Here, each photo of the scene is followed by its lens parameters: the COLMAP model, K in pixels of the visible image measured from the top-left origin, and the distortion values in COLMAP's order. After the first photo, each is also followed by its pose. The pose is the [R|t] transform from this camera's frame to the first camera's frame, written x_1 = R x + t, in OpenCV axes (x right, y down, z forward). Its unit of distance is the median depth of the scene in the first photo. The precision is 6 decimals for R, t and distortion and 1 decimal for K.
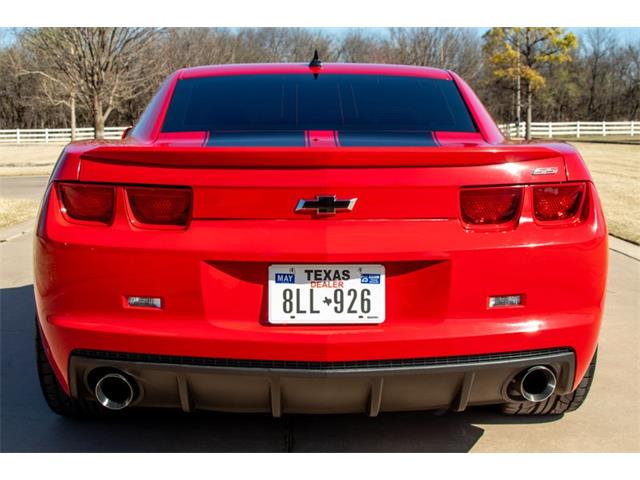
lens RADIAL K [[1095.4, 0, 320.0], [0, 1095.4, 240.0], [0, 0, 1]] dist [-0.040347, -0.036398]
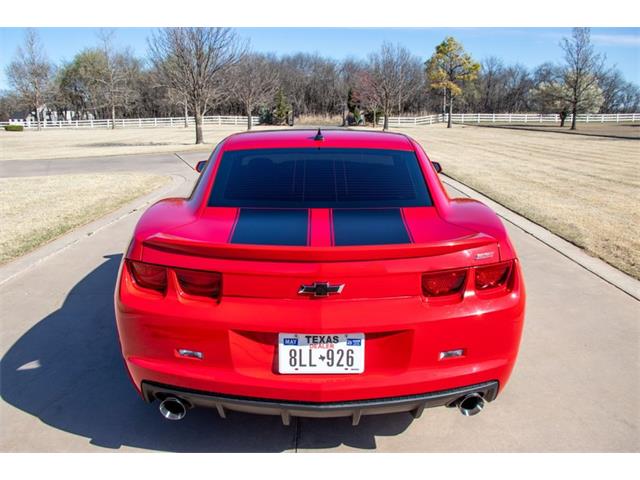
lens RADIAL K [[595.9, 0, 320.0], [0, 595.9, 240.0], [0, 0, 1]] dist [-0.138510, 0.180786]
pose [[0.999839, 0.004878, -0.017241, 0.015947], [-0.002530, 0.991023, 0.133669, -0.184495], [0.017738, -0.133604, 0.990876, 0.282992]]
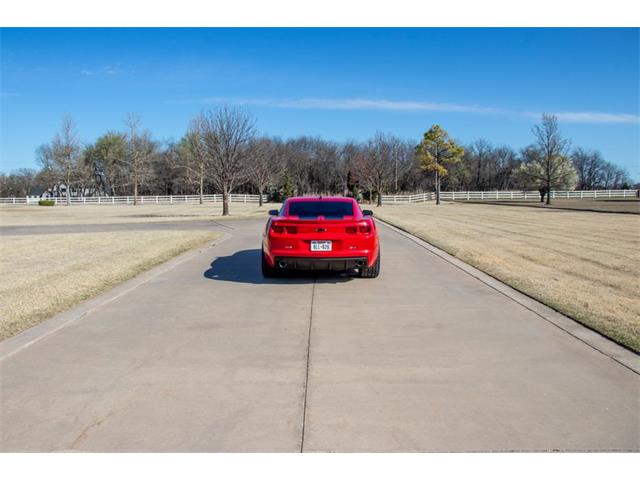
lens RADIAL K [[1054.5, 0, 320.0], [0, 1054.5, 240.0], [0, 0, 1]] dist [-0.052191, -0.103856]
pose [[0.999763, 0.001129, -0.021760, 0.116182], [-0.001882, 0.999399, -0.034621, 0.205131], [0.021707, 0.034654, 0.999164, -4.370378]]
